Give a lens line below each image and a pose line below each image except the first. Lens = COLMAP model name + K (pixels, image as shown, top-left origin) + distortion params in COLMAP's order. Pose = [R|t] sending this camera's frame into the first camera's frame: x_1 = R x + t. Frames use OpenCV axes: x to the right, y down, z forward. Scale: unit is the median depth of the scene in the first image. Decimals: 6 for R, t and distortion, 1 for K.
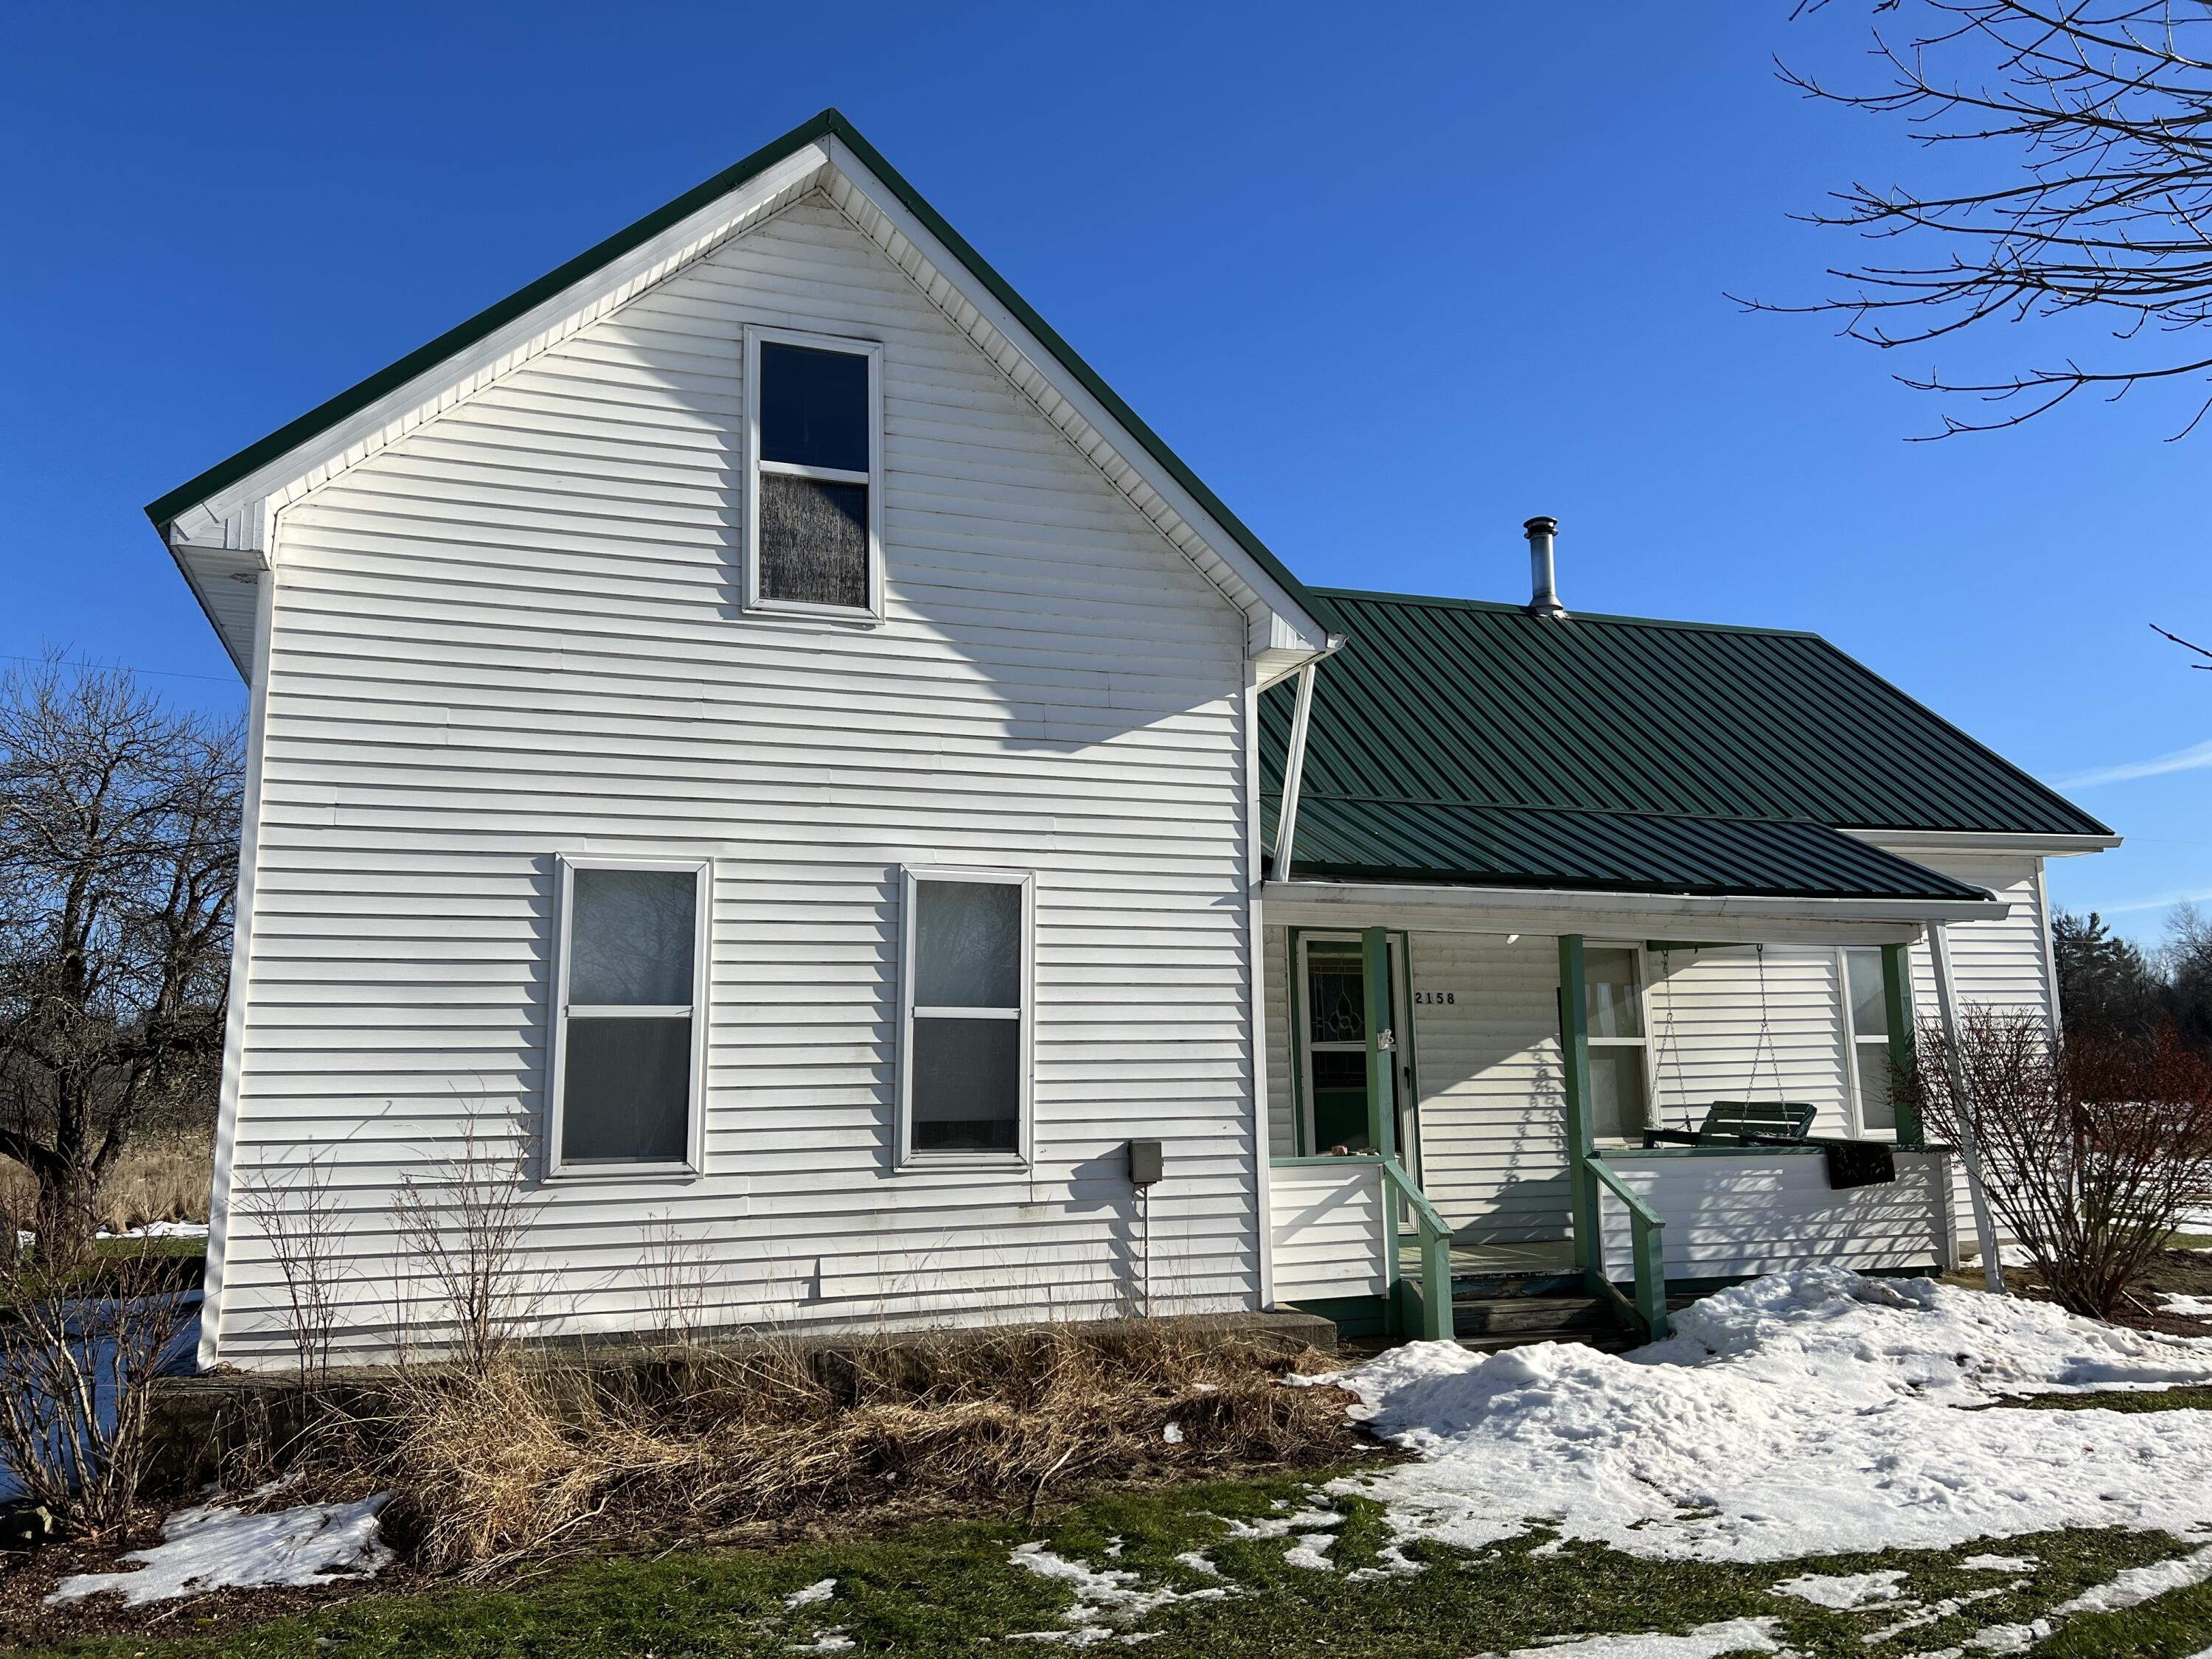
lens RADIAL K [[1656.0, 0, 1117.1], [0, 1656.0, 829.6], [0, 0, 1]] dist [0.142265, -0.306278]
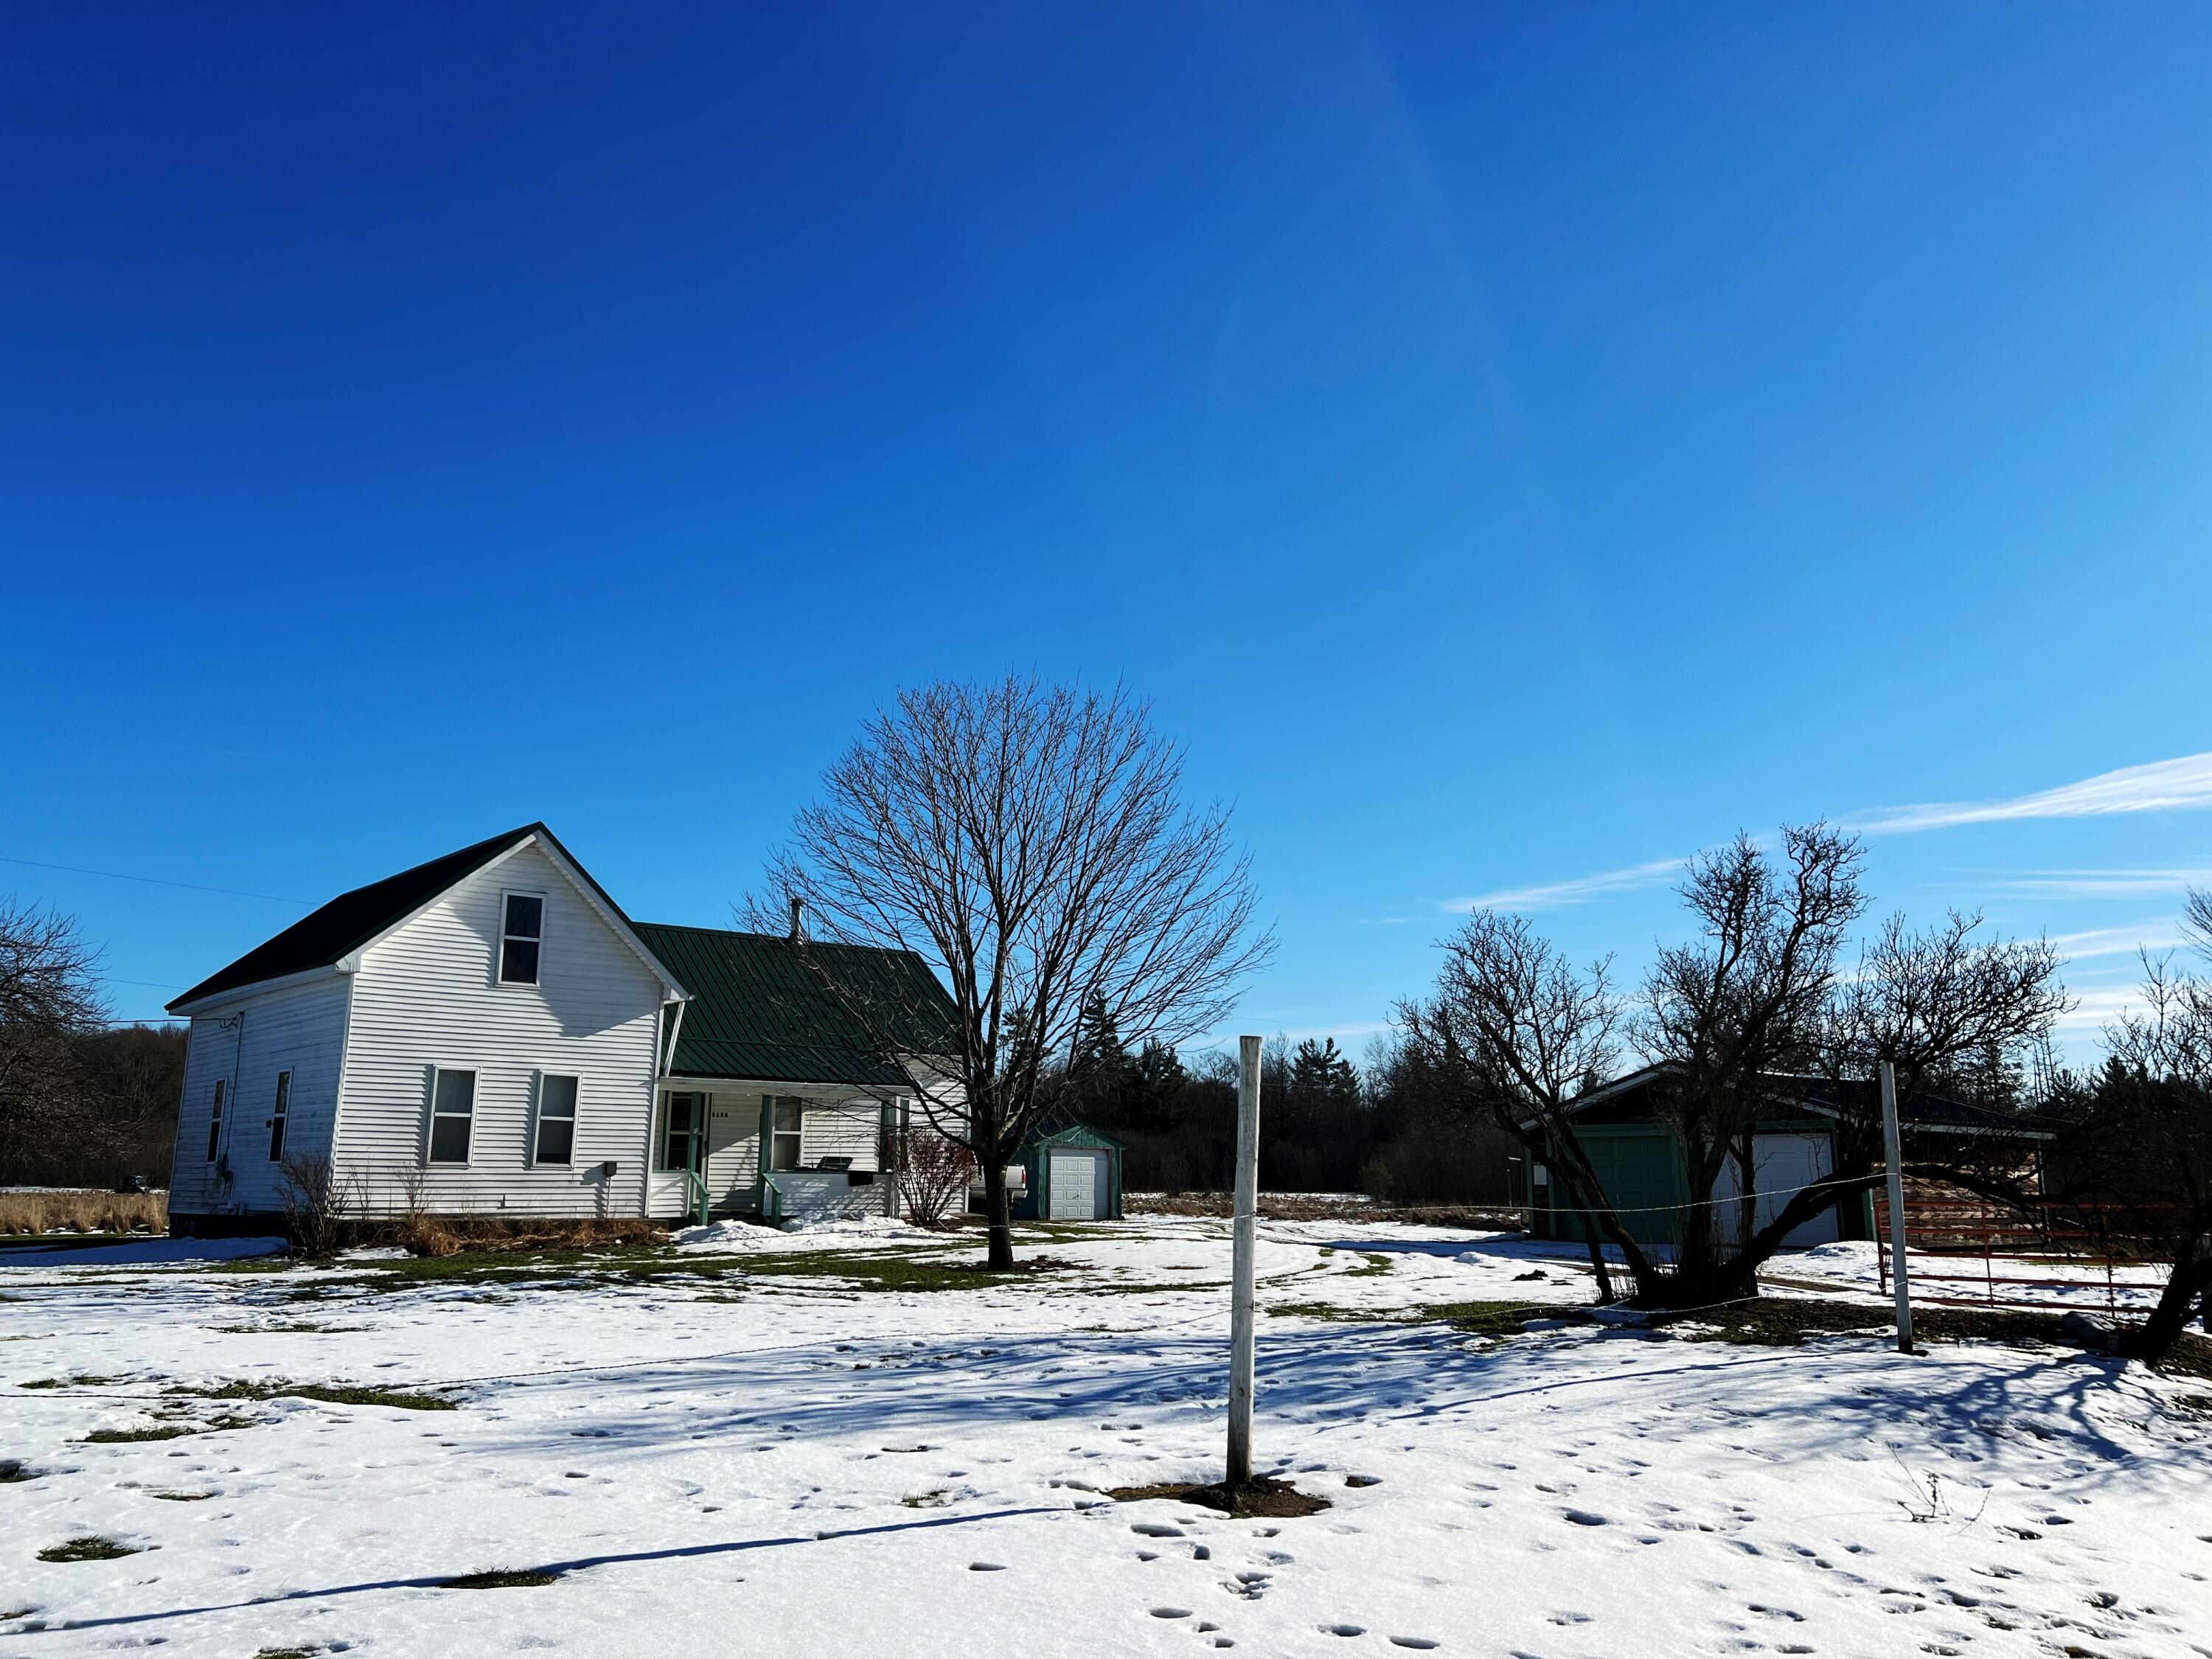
lens RADIAL K [[1656.0, 0, 1117.1], [0, 1656.0, 829.6], [0, 0, 1]] dist [0.142265, -0.306278]
pose [[0.928865, 0.100565, 0.356506, -0.279326], [-0.082958, 0.994471, -0.064379, -0.299547], [-0.361009, 0.030225, 0.932072, -2.228084]]
